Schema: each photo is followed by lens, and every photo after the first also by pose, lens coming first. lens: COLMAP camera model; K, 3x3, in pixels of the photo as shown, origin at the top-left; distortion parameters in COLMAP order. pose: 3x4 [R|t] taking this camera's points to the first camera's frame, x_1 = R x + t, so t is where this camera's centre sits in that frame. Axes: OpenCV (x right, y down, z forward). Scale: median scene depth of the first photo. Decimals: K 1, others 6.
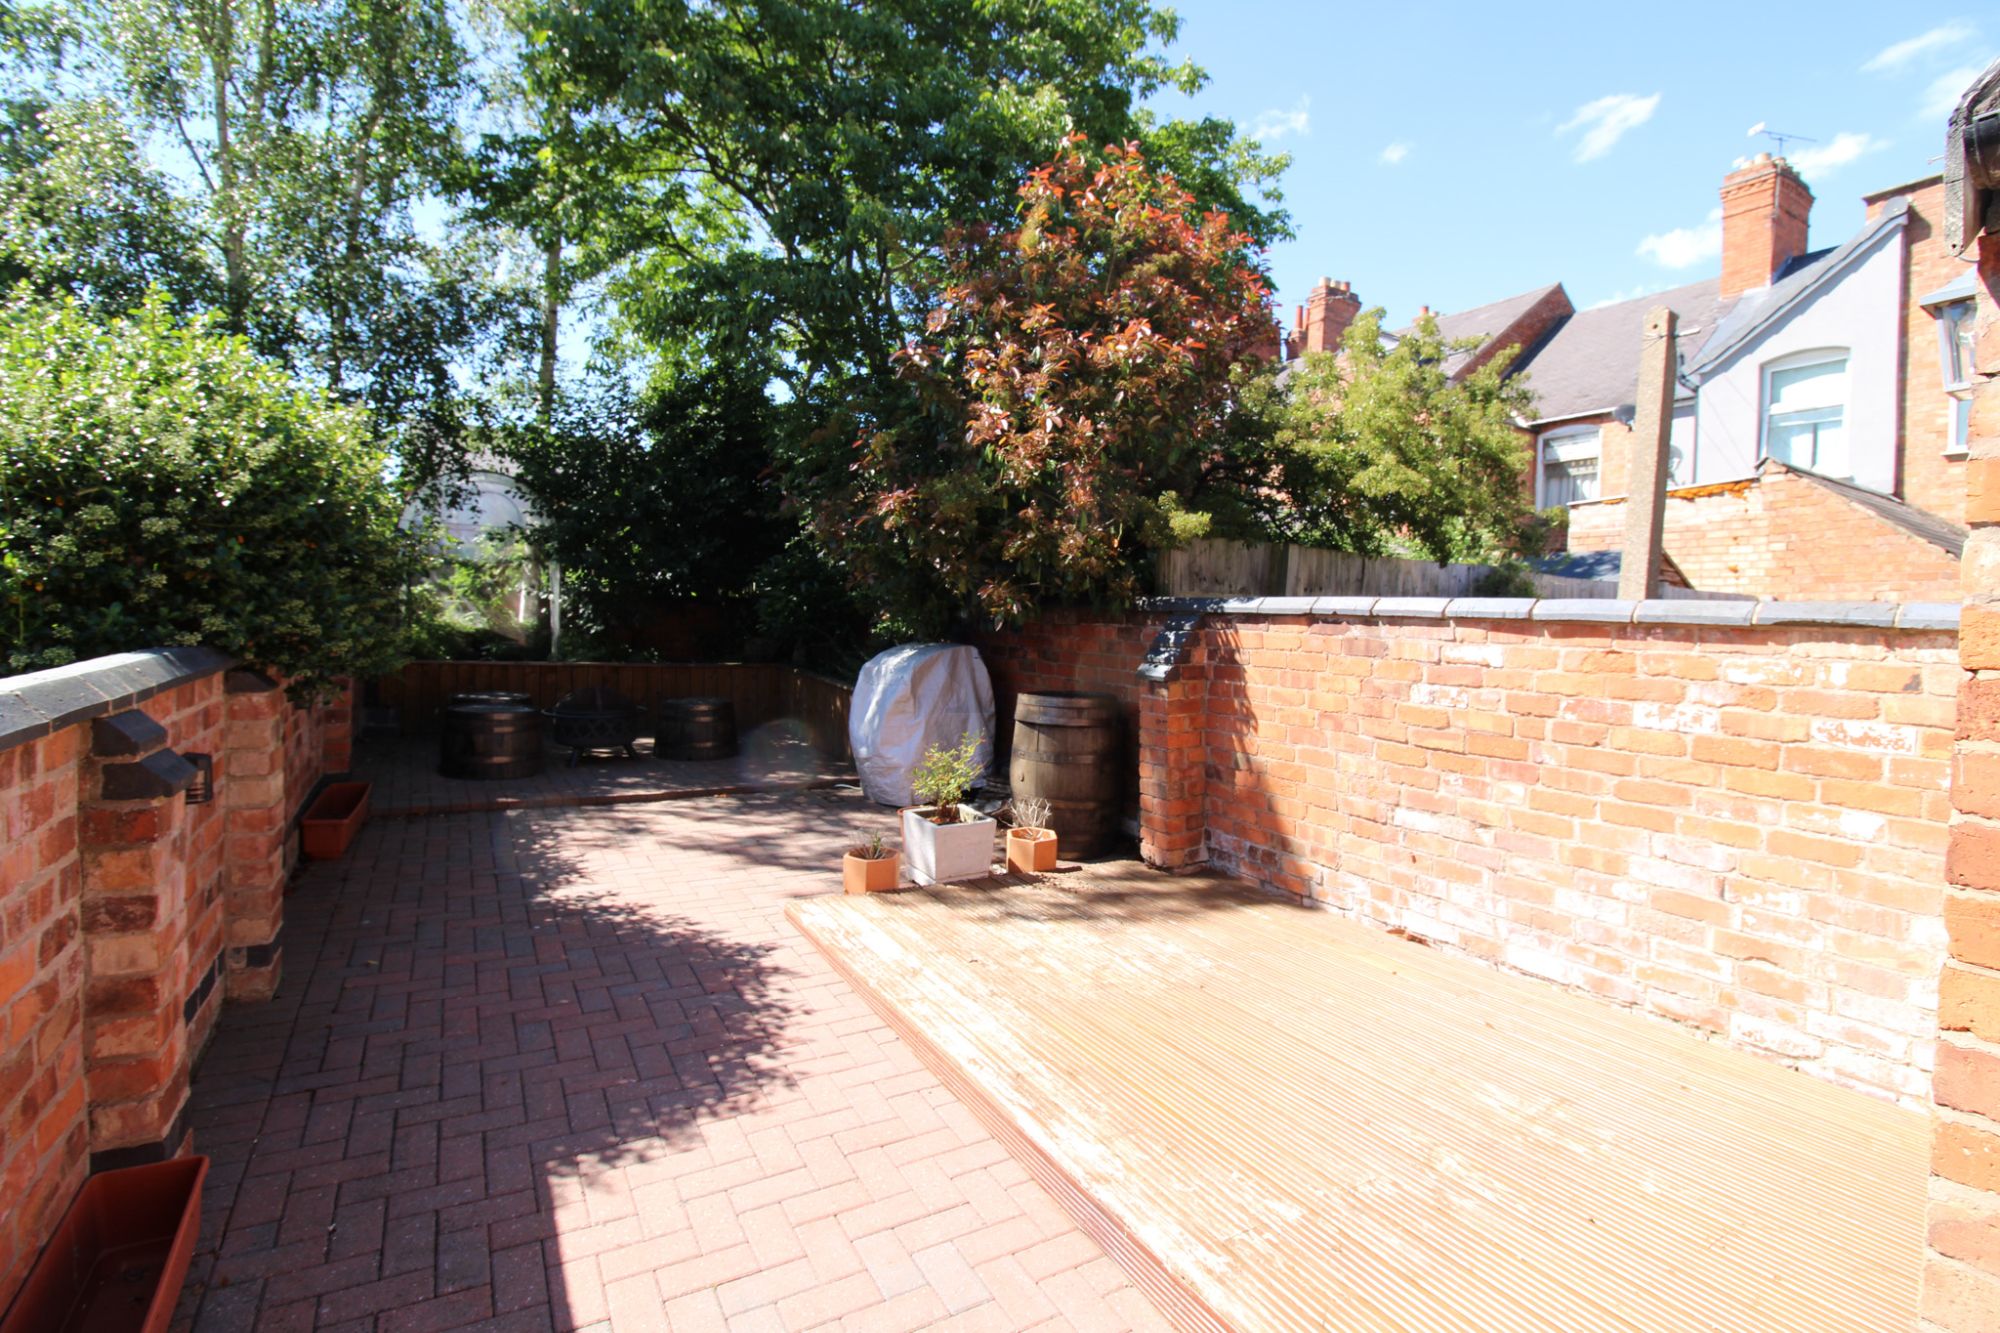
lens RADIAL K [[922.1, 0, 1005.3], [0, 922.1, 658.9], [0, 0, 1]] dist [-0.001043, -0.005677]
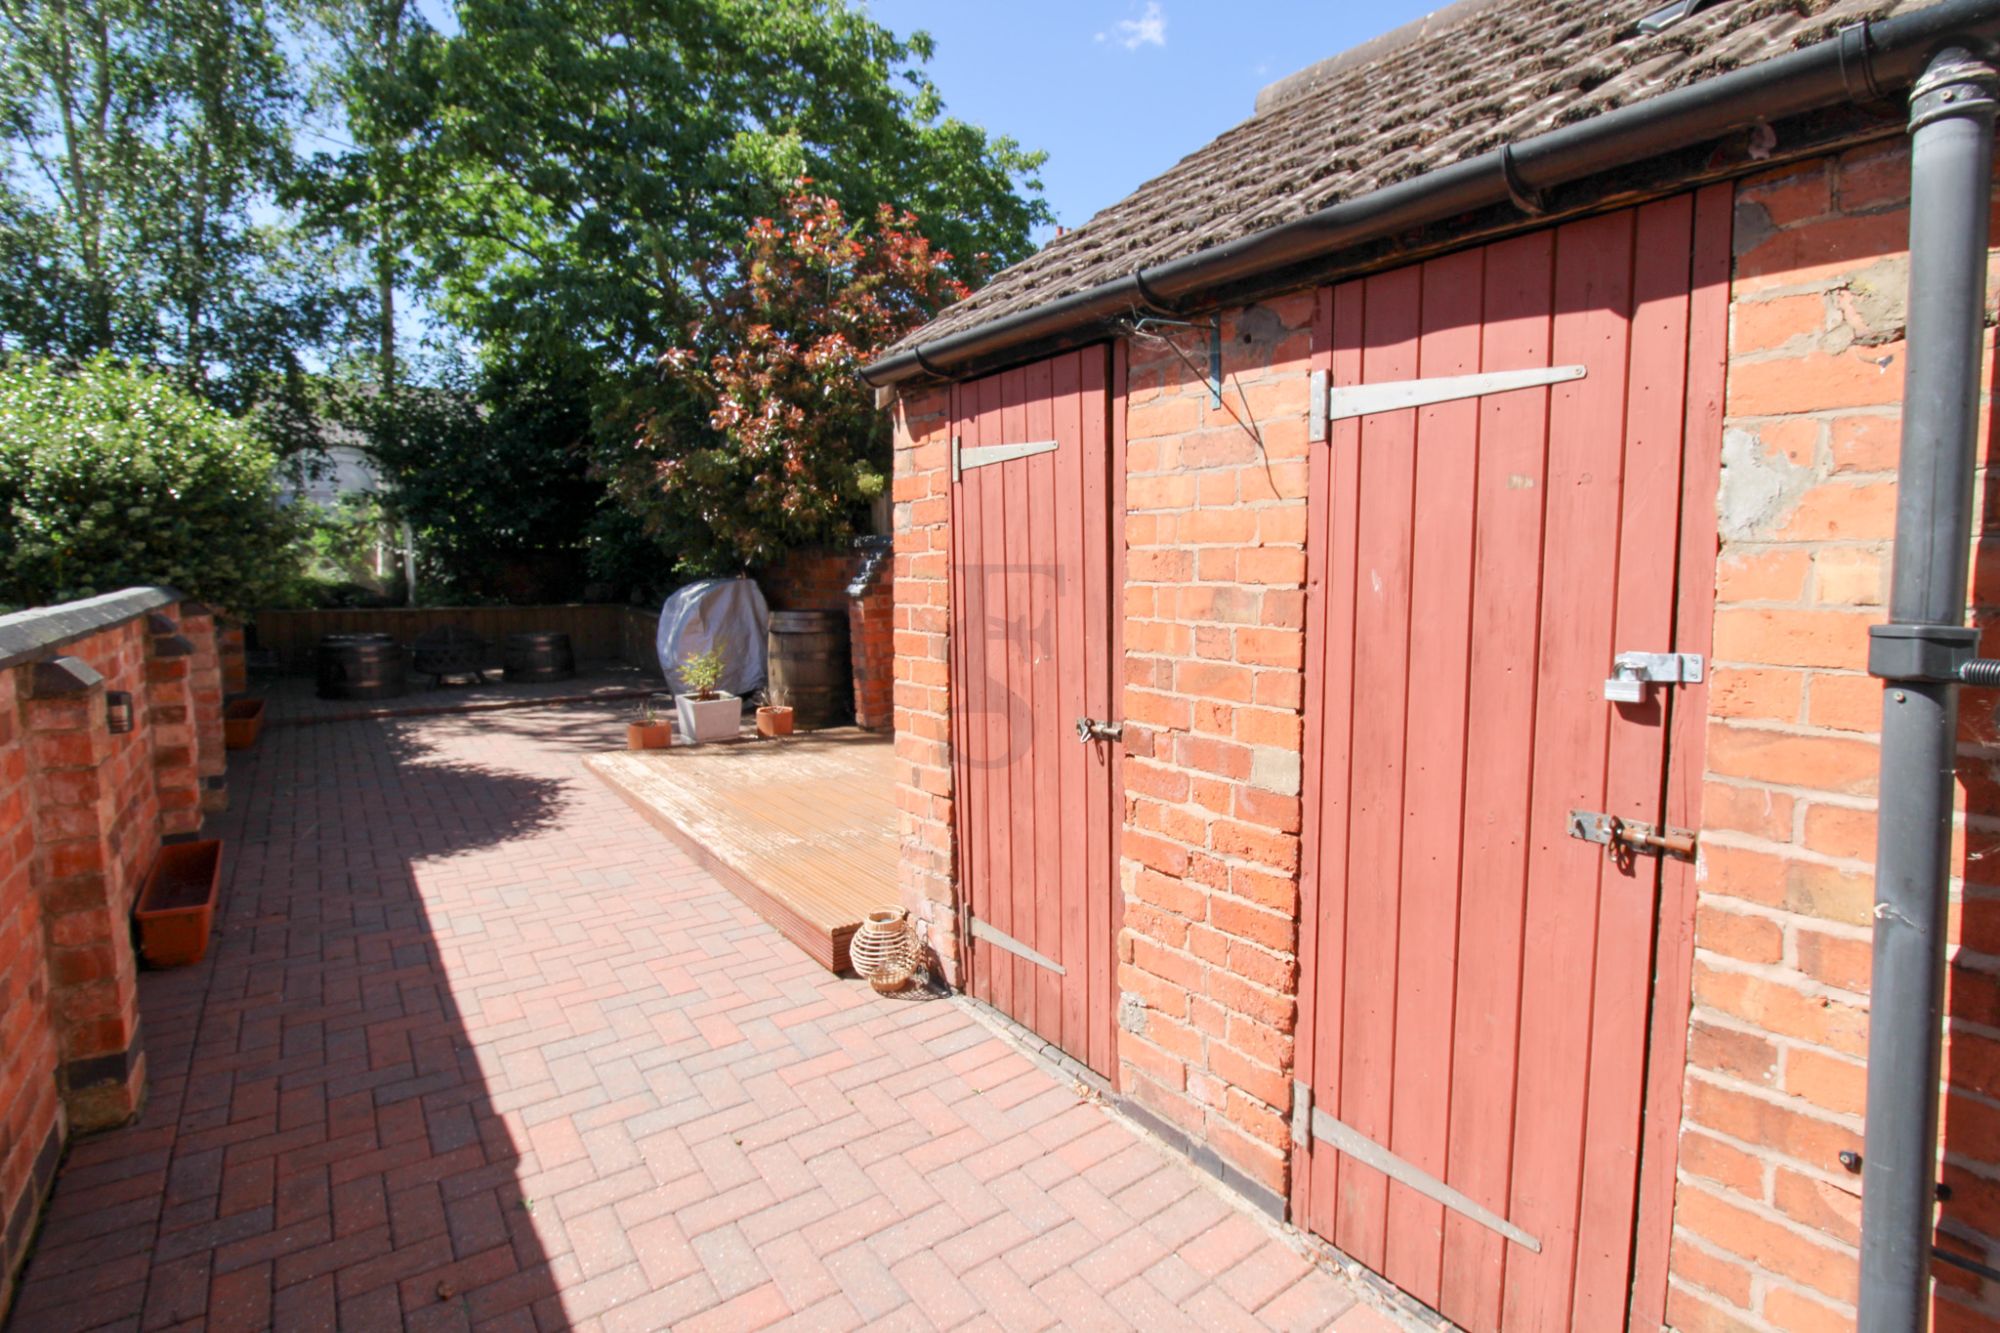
lens RADIAL K [[958.6, 0, 1009.4], [0, 958.6, 655.3], [0, 0, 1]] dist [-0.003571, -0.001893]
pose [[0.995027, -0.041967, 0.090329, 0.221712], [0.037058, 0.997779, 0.055356, 0.035013], [-0.092452, -0.051733, 0.994372, -0.407539]]
